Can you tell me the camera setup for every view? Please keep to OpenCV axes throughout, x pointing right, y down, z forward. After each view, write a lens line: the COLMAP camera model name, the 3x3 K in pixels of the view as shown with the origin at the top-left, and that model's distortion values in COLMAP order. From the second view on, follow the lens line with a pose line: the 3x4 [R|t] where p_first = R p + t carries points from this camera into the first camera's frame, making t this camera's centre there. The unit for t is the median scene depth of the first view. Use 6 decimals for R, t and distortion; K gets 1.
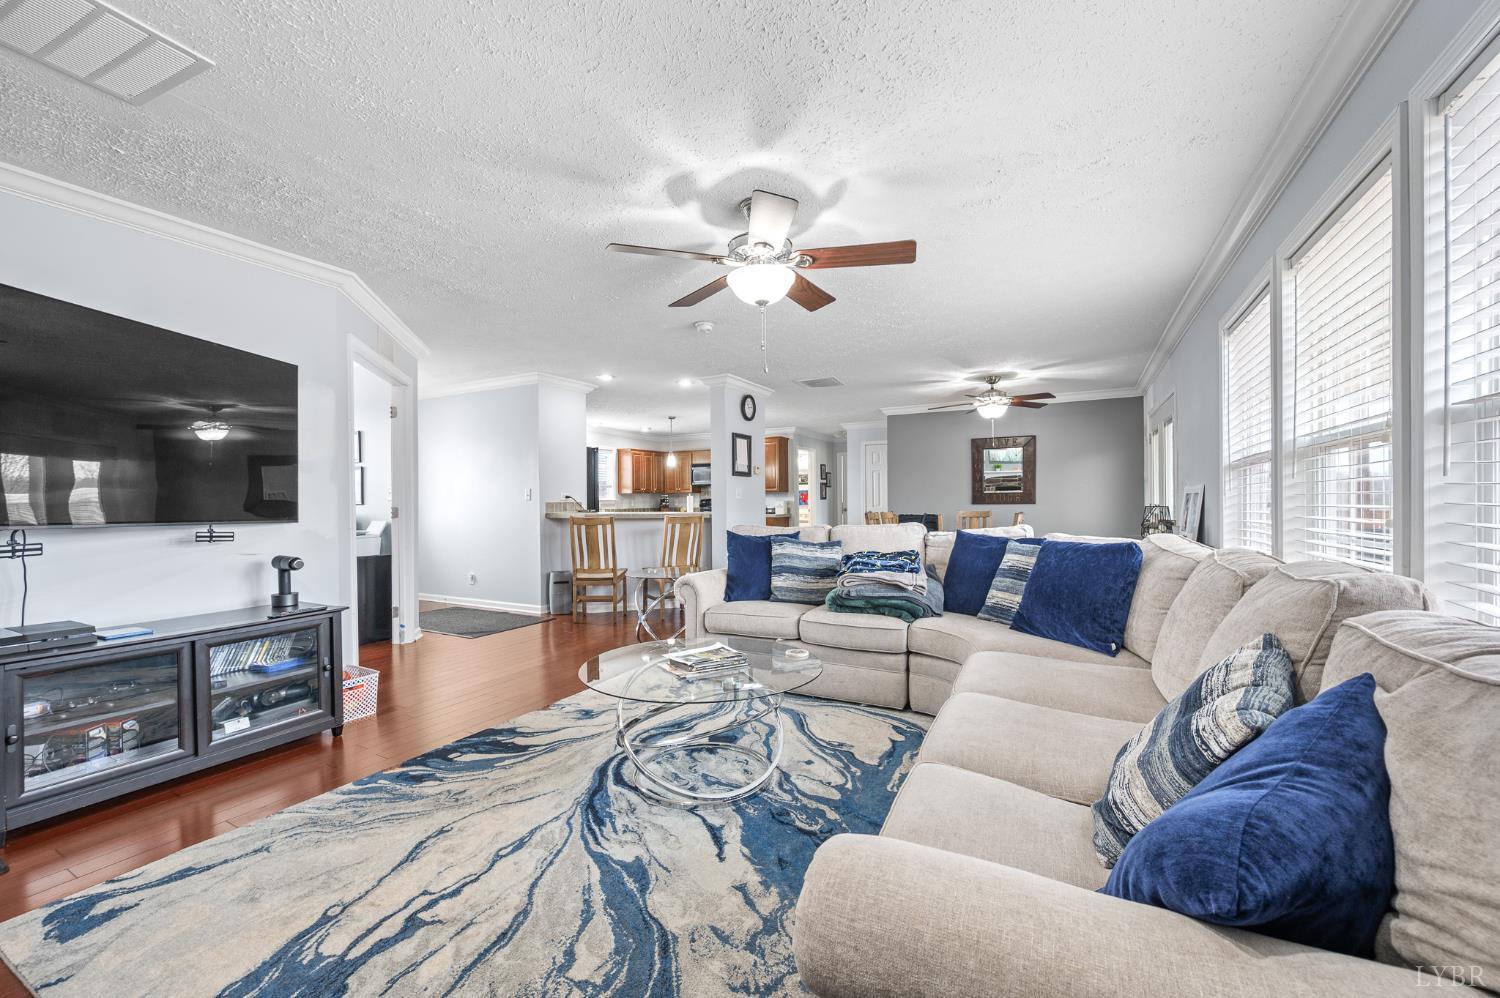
lens RADIAL K [[592.1, 0, 753.4], [0, 592.1, 504.6], [0, 0, 1]] dist [-0.003703, -0.000121]
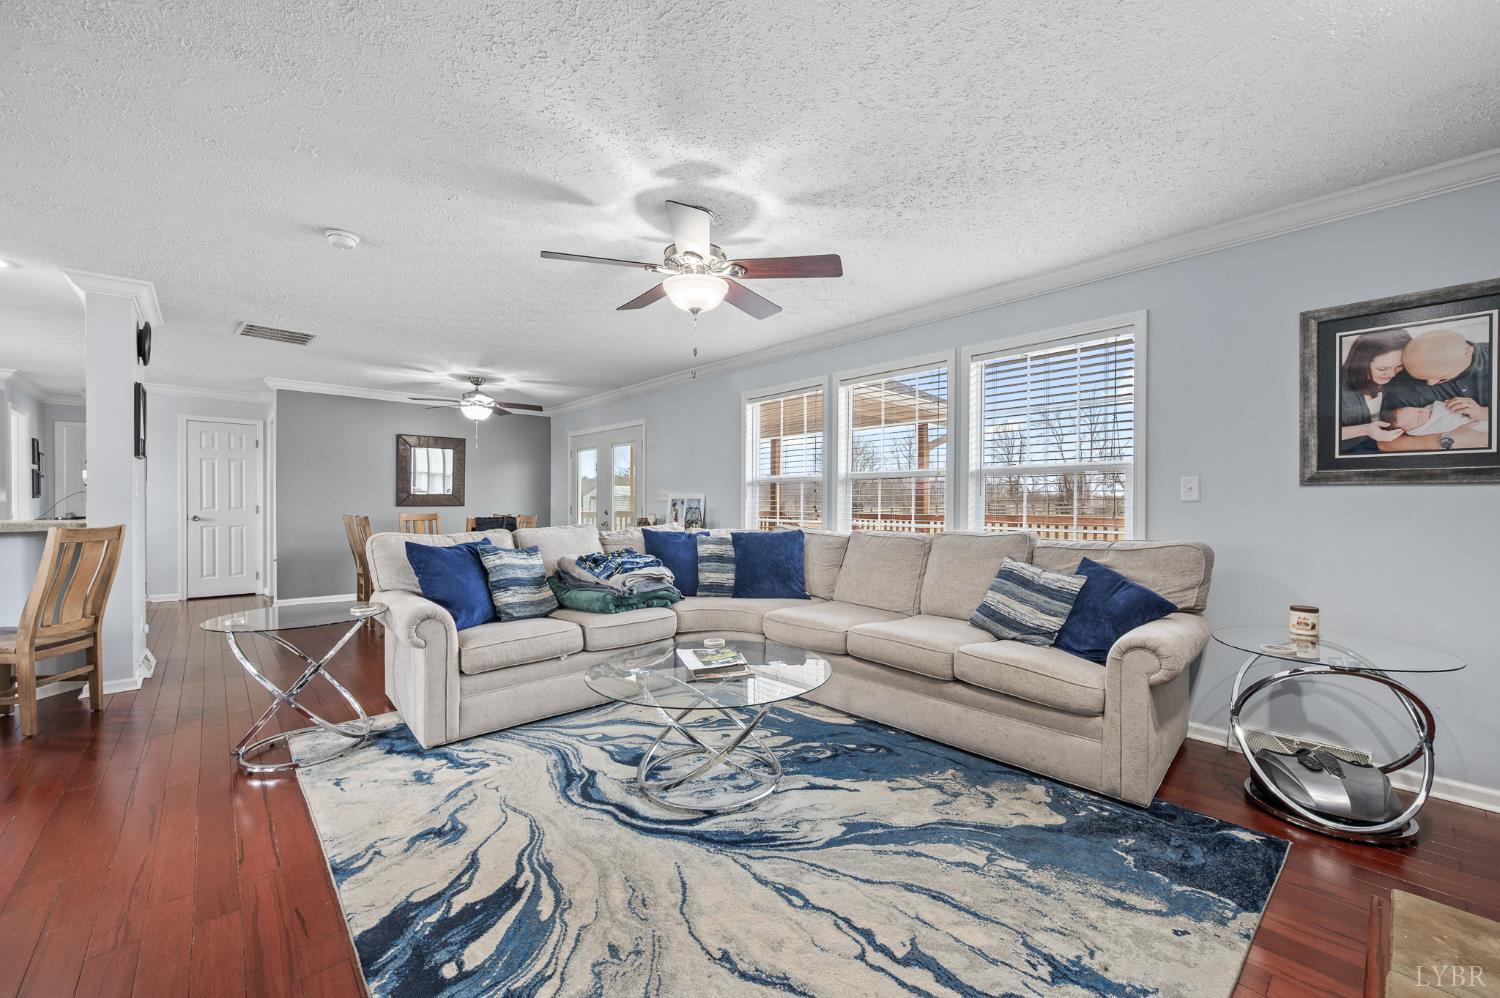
lens RADIAL K [[592.1, 0, 755.4], [0, 592.1, 507.0], [0, 0, 1]] dist [-0.003703, -0.000121]
pose [[0.330604, 0.000375, 0.943770, -0.952854], [0.000242, 1.000000, -0.000482, 0.002335], [-0.943770, 0.000388, 0.330604, 0.577866]]
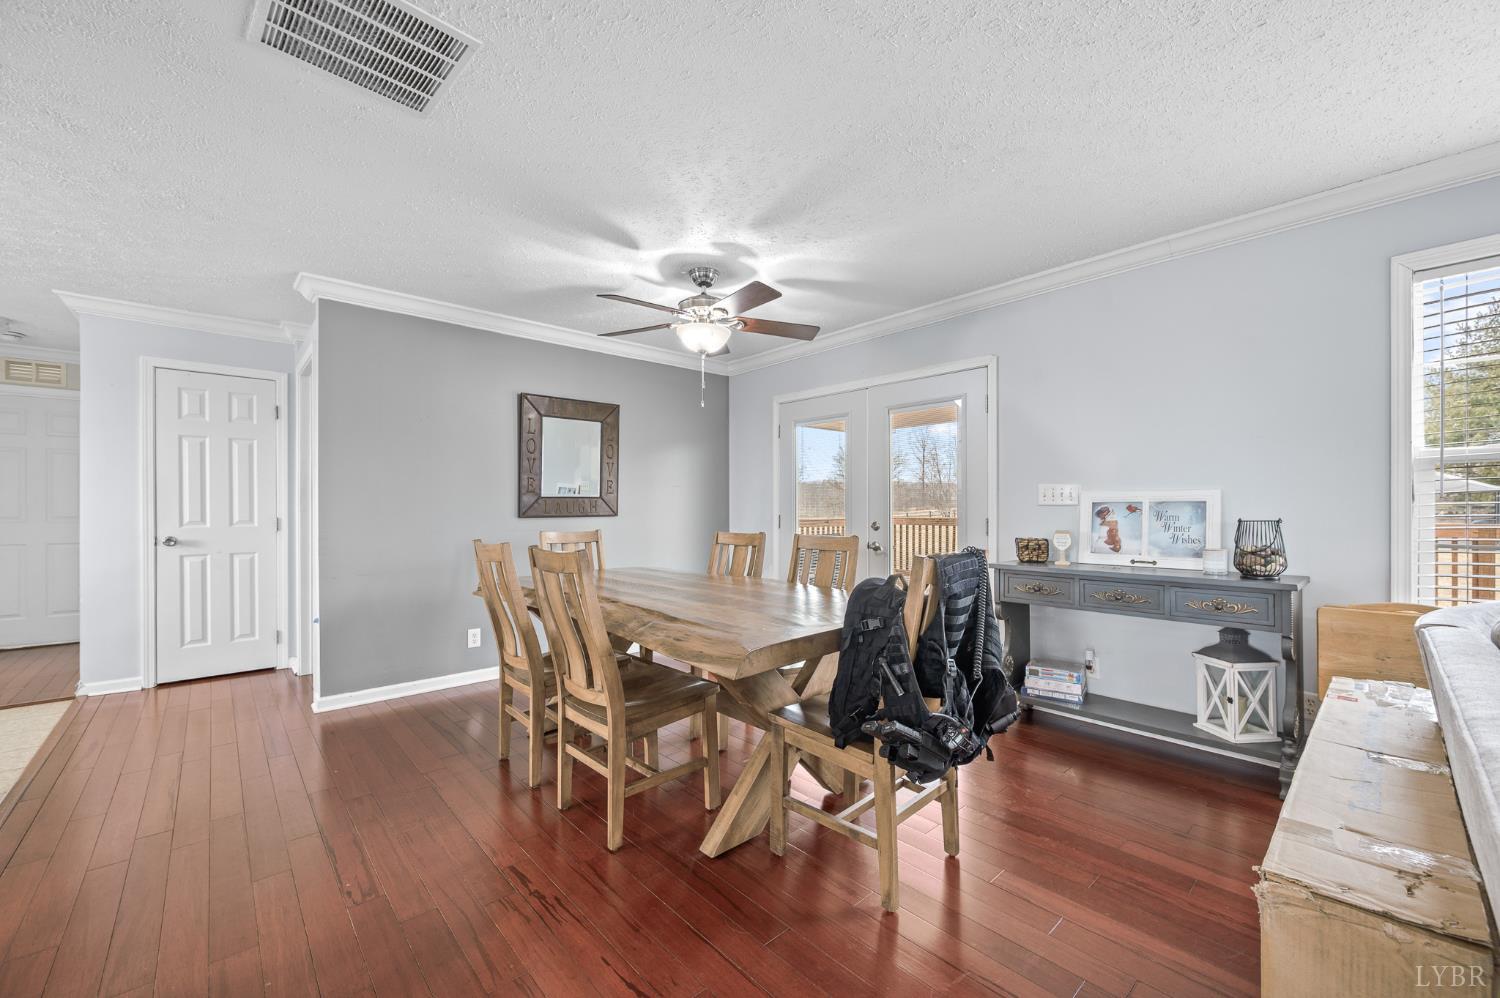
lens RADIAL K [[592.1, 0, 752.6], [0, 592.1, 508.3], [0, 0, 1]] dist [-0.003703, -0.000121]
pose [[0.331806, 0.002915, 0.943343, -0.184479], [0.005900, 0.999969, -0.005165, -0.016535], [-0.943329, 0.007279, 0.331778, 1.974403]]
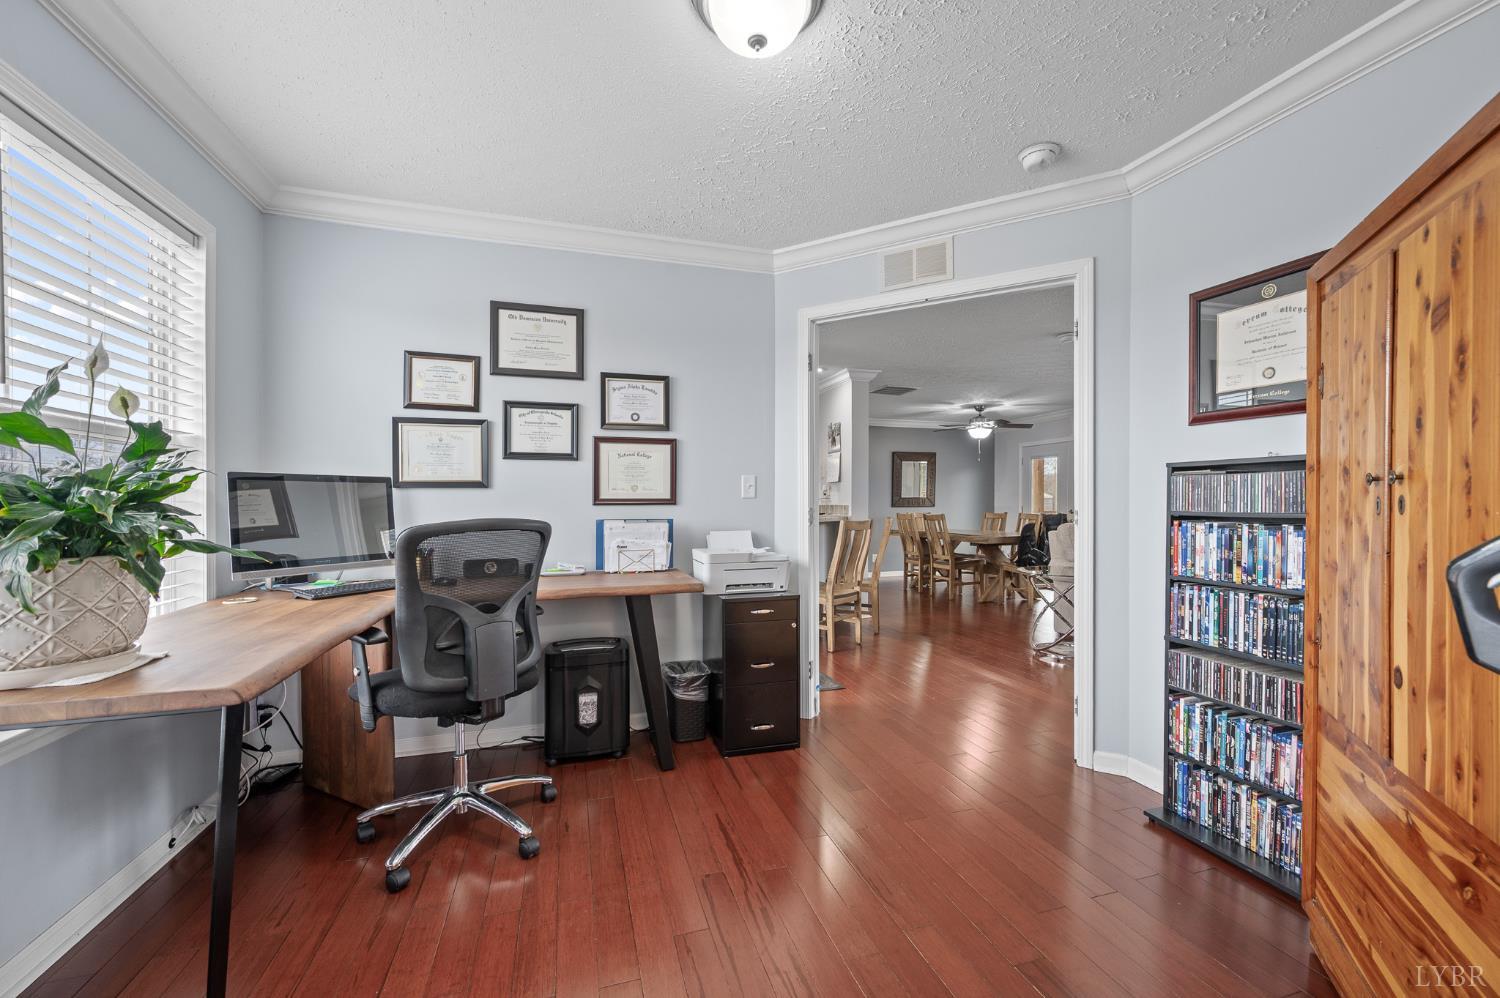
lens RADIAL K [[592.1, 0, 754.3], [0, 592.1, 504.0], [0, 0, 1]] dist [-0.003703, -0.000121]
pose [[0.707963, 0.006257, 0.706221, -2.057097], [-0.003009, 0.999978, -0.005843, 0.002936], [-0.706243, 0.002012, 0.707967, 1.129639]]
